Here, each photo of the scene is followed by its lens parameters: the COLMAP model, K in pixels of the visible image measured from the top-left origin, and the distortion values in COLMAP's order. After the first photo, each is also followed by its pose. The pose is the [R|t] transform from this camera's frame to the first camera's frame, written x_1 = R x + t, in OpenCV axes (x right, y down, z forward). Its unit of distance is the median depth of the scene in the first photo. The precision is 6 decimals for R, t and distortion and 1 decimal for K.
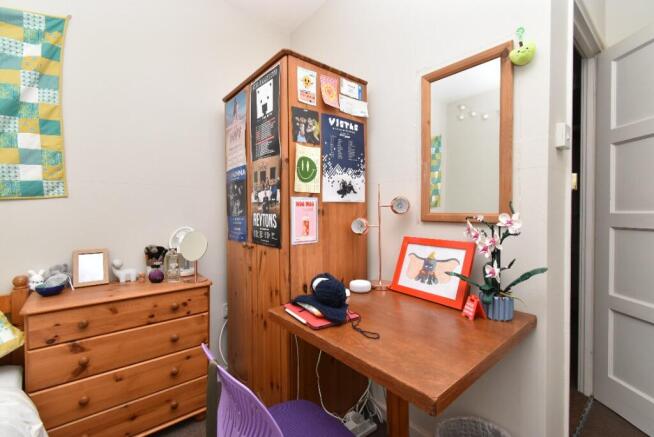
lens RADIAL K [[288.0, 0, 328.7], [0, 288.0, 213.7], [0, 0, 1]] dist [0.000182, -0.000273]
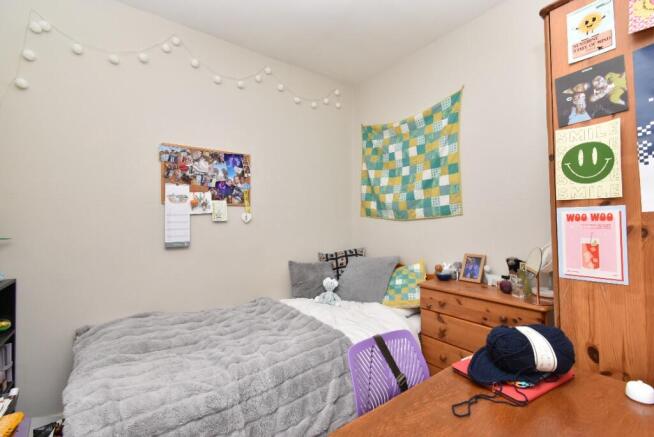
lens RADIAL K [[288.0, 0, 328.7], [0, 288.0, 213.7], [0, 0, 1]] dist [0.000182, -0.000273]
pose [[-0.062594, -0.029986, -0.997588, 0.571160], [-0.002830, 0.999550, -0.029867, -0.021143], [0.998035, 0.000954, -0.062651, 0.466594]]
